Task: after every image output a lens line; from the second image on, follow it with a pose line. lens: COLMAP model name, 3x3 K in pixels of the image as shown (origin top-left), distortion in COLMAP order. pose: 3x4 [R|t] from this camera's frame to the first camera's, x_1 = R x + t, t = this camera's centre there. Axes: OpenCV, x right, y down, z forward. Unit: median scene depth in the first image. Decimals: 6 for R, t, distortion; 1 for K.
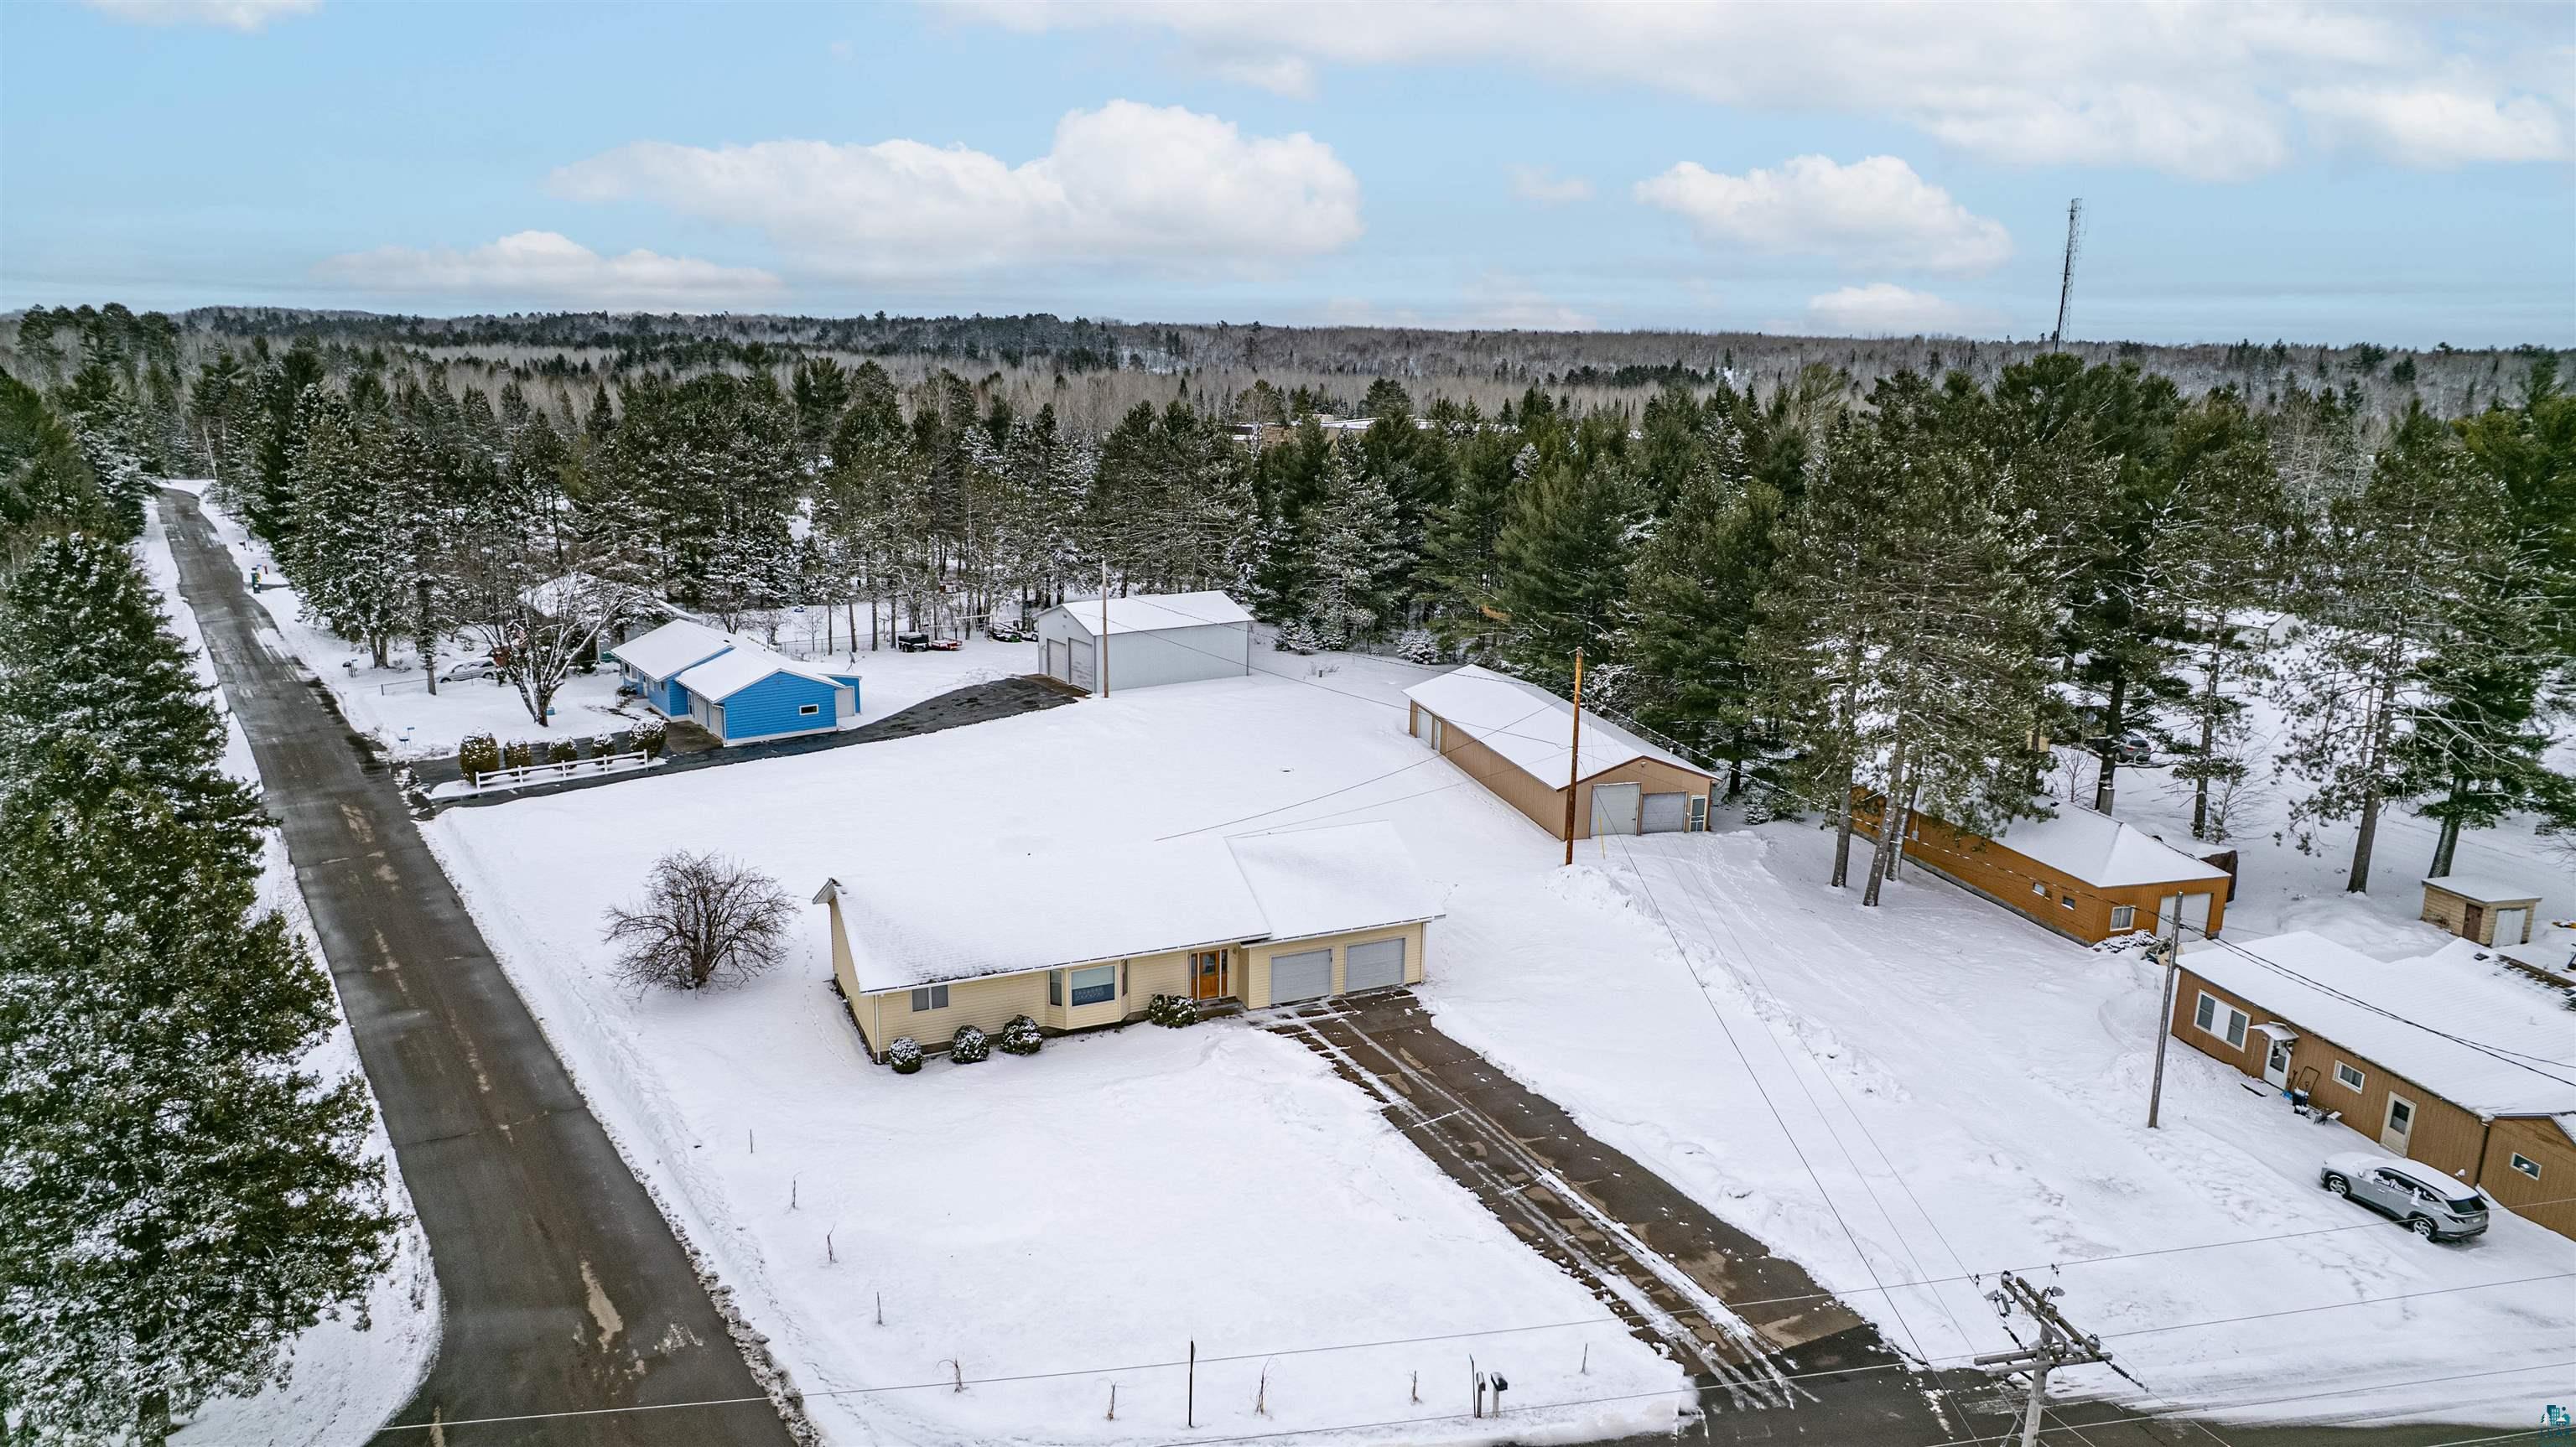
lens RADIAL K [[1648.2, 0, 1279.1], [0, 1648.2, 731.0], [0, 0, 1]] dist [-0.028111, 0.021411]
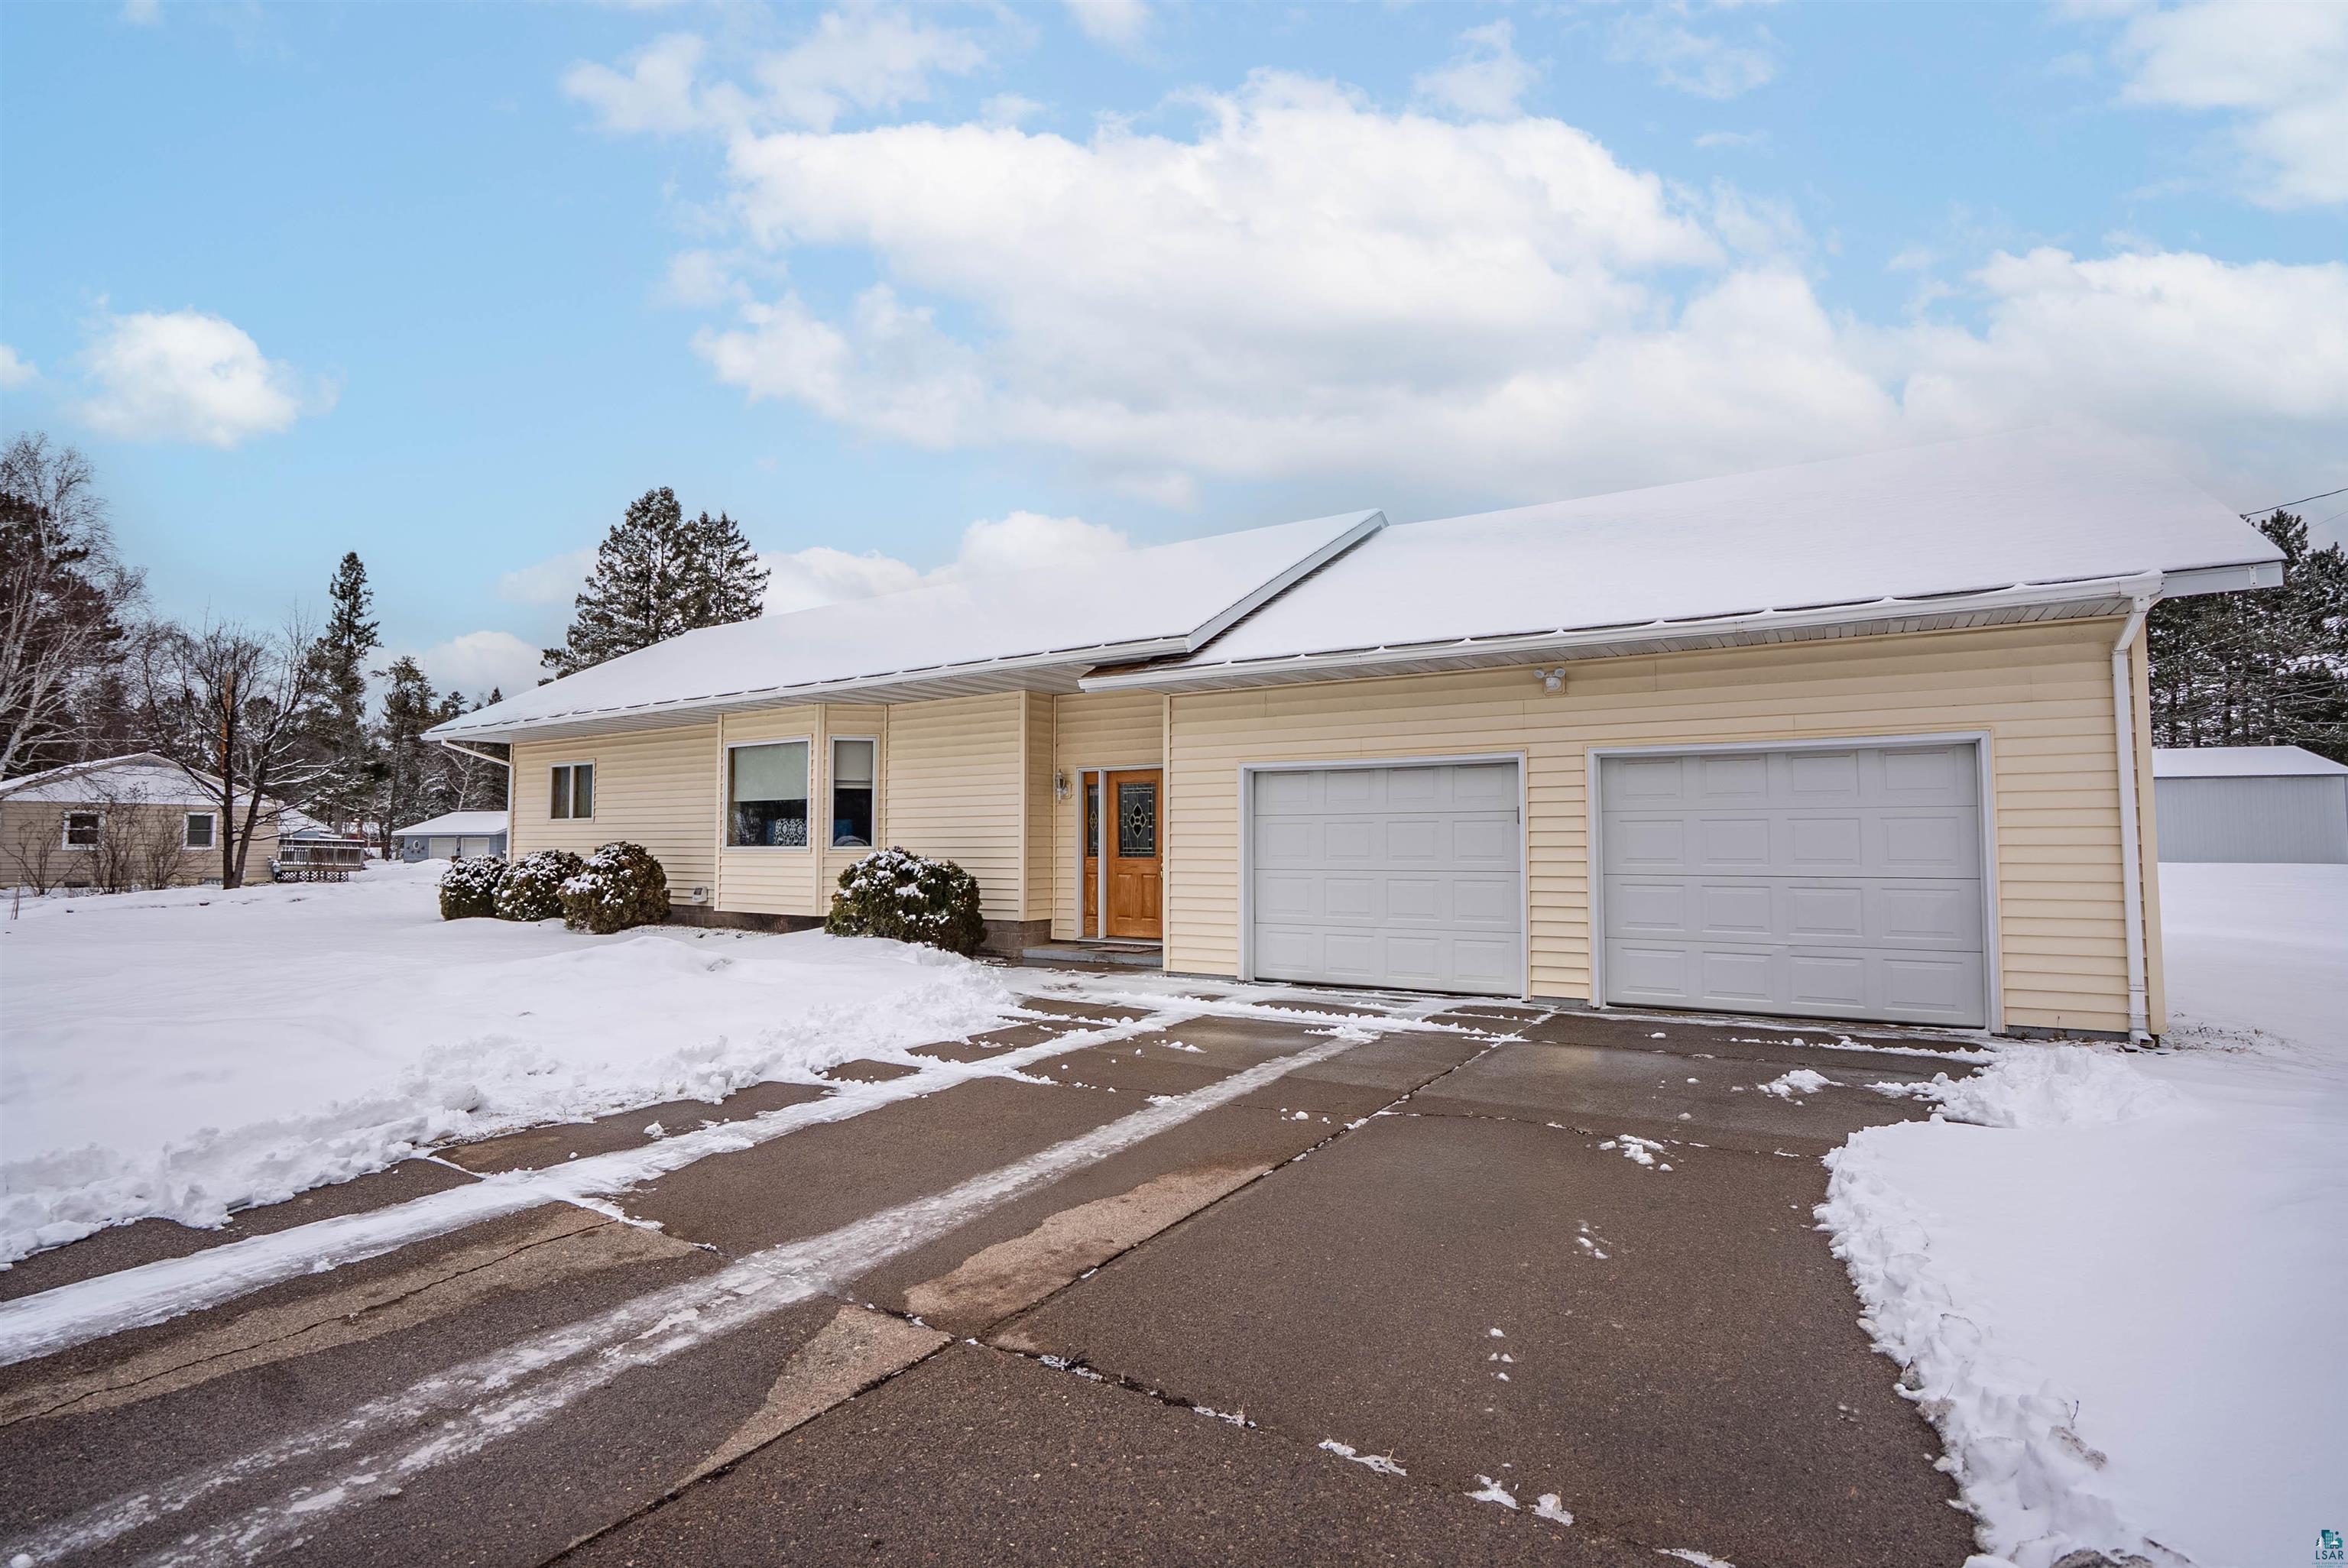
lens RADIAL K [[1094.2, 0, 1177.1], [0, 1094.2, 789.6], [0, 0, 1]] dist [-0.029498, 0.001510]
pose [[0.553423, -0.058631, -0.830834, 0.129368], [-0.183348, 0.964474, -0.190191, 0.174517], [0.812469, 0.257588, 0.523013, 0.905836]]
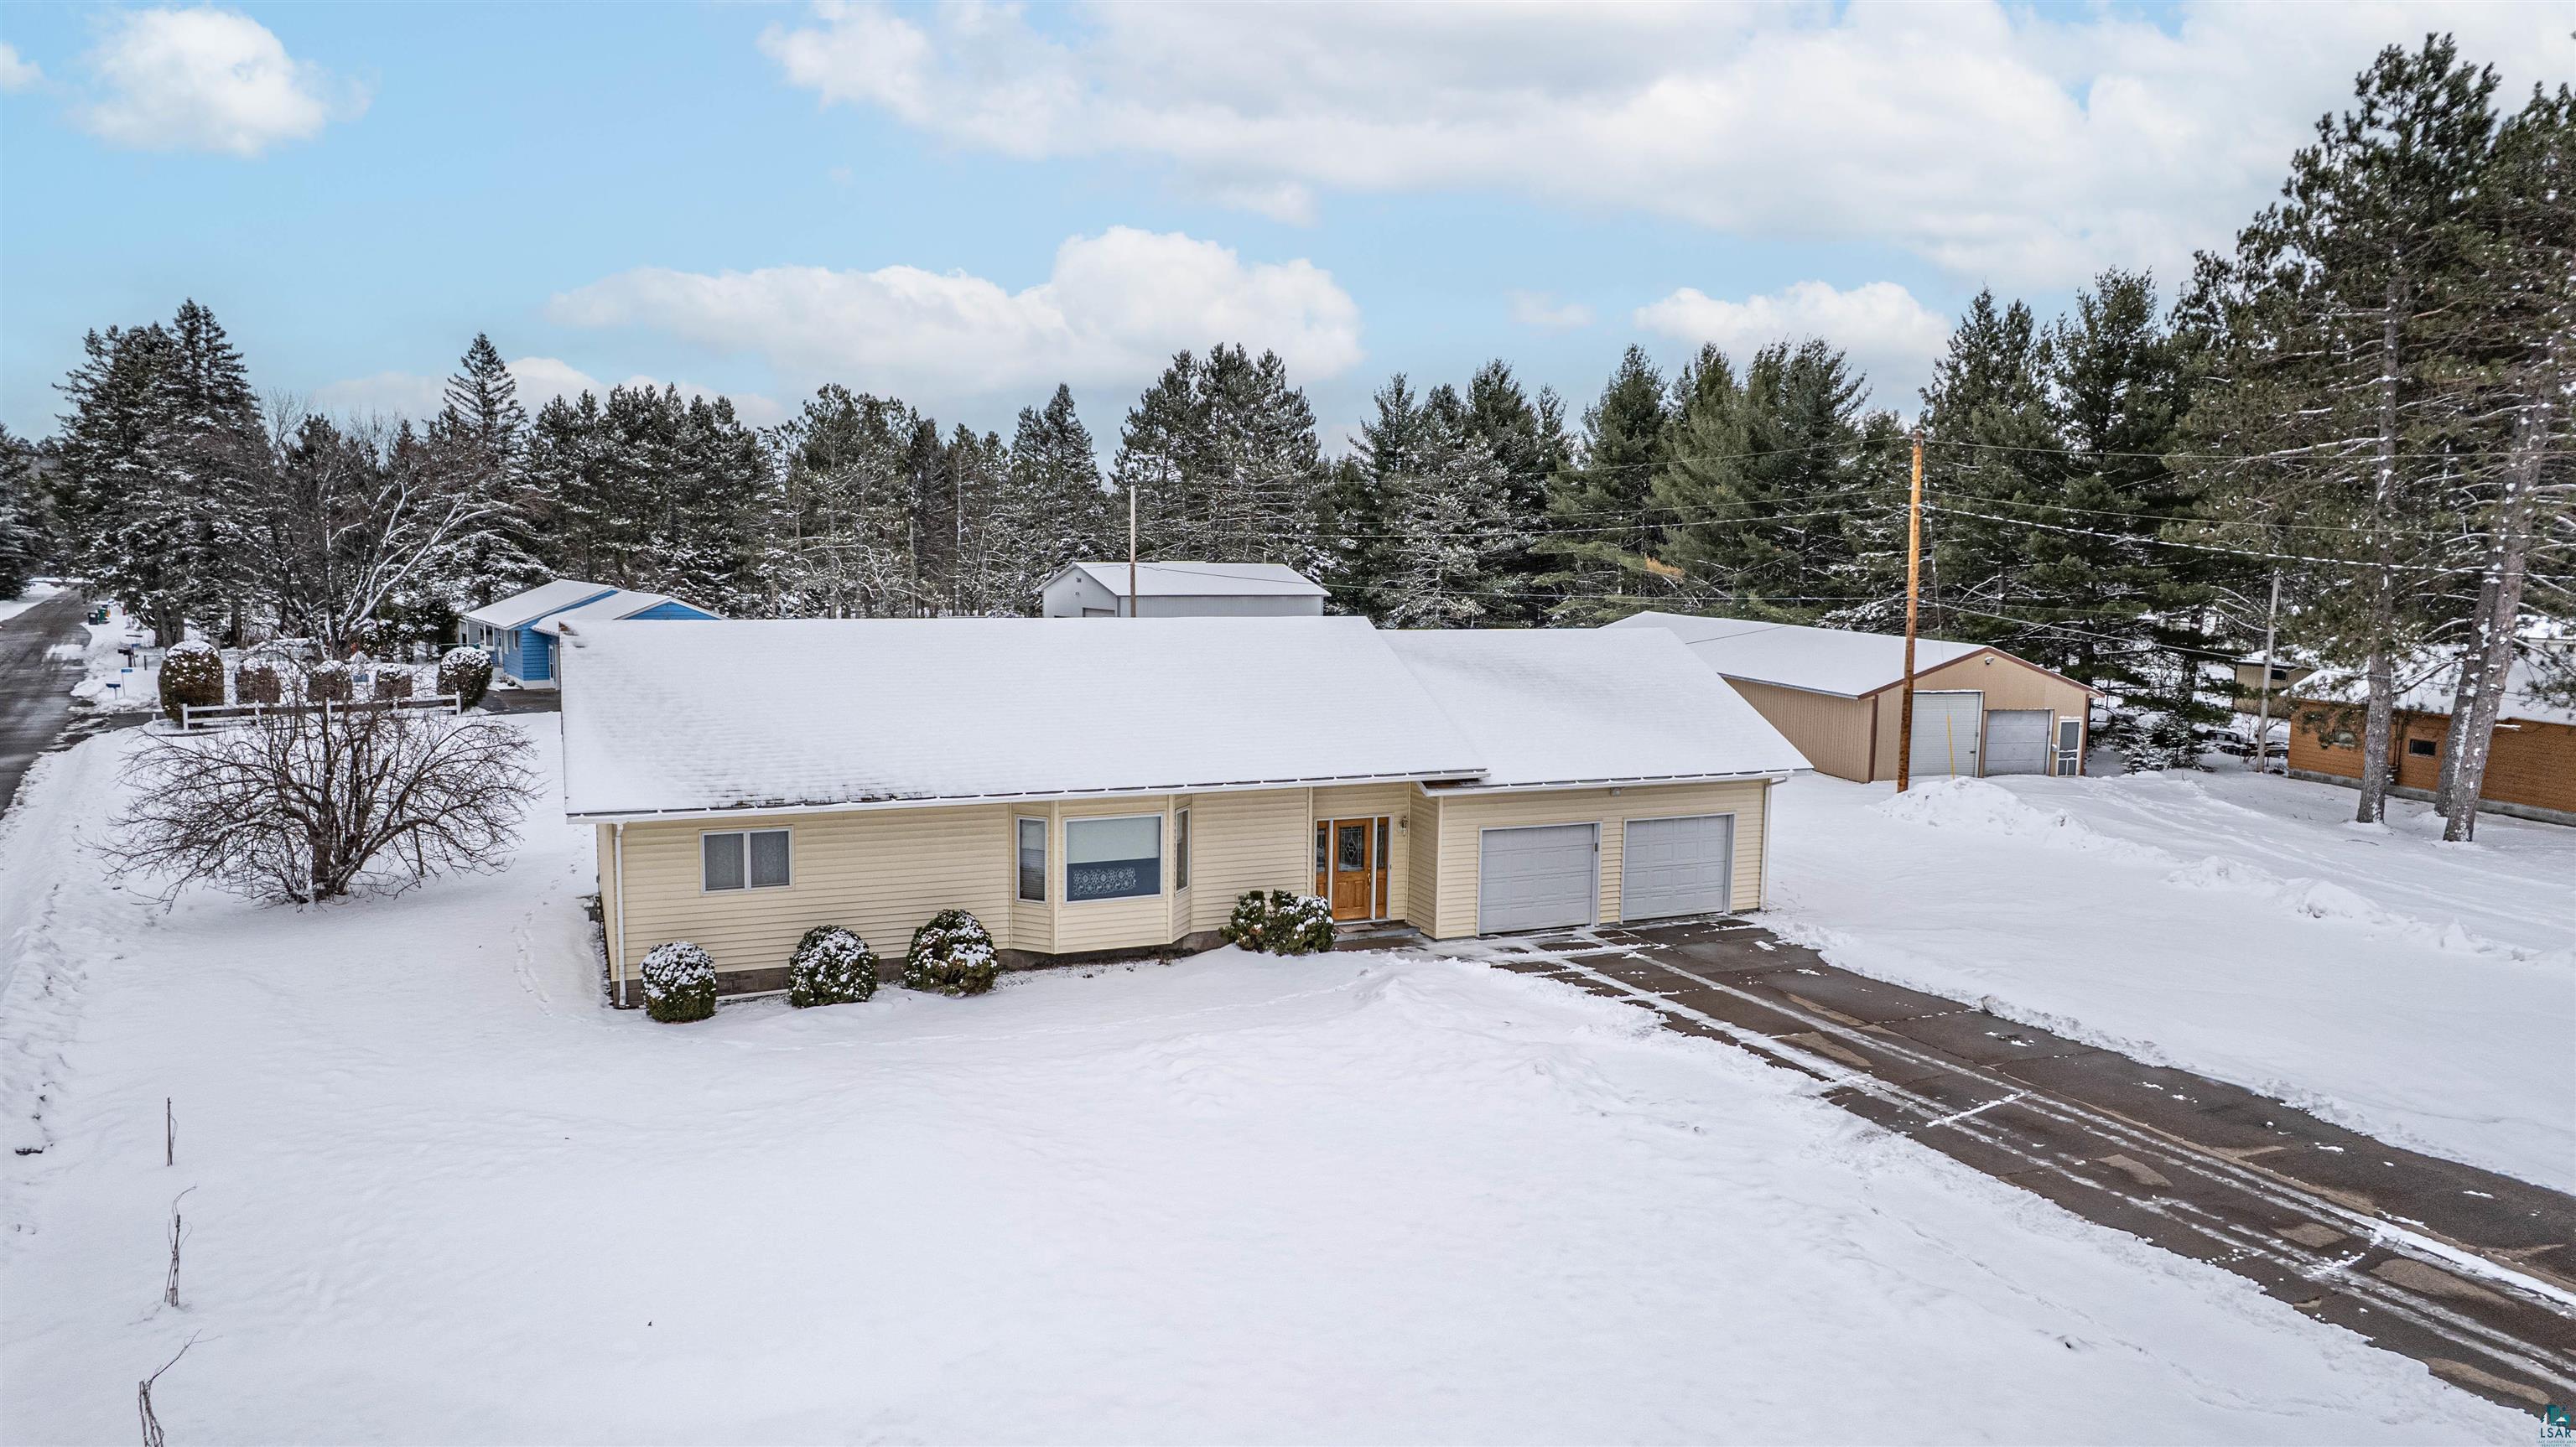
lens RADIAL K [[1648.2, 0, 1287.2], [0, 1648.2, 726.6], [0, 0, 1]] dist [-0.028111, 0.021411]
pose [[0.999976, 0.000361, -0.006851, -0.058641], [-0.001192, 0.992570, -0.121671, 0.166528], [0.006756, 0.121676, 0.992547, 0.514737]]
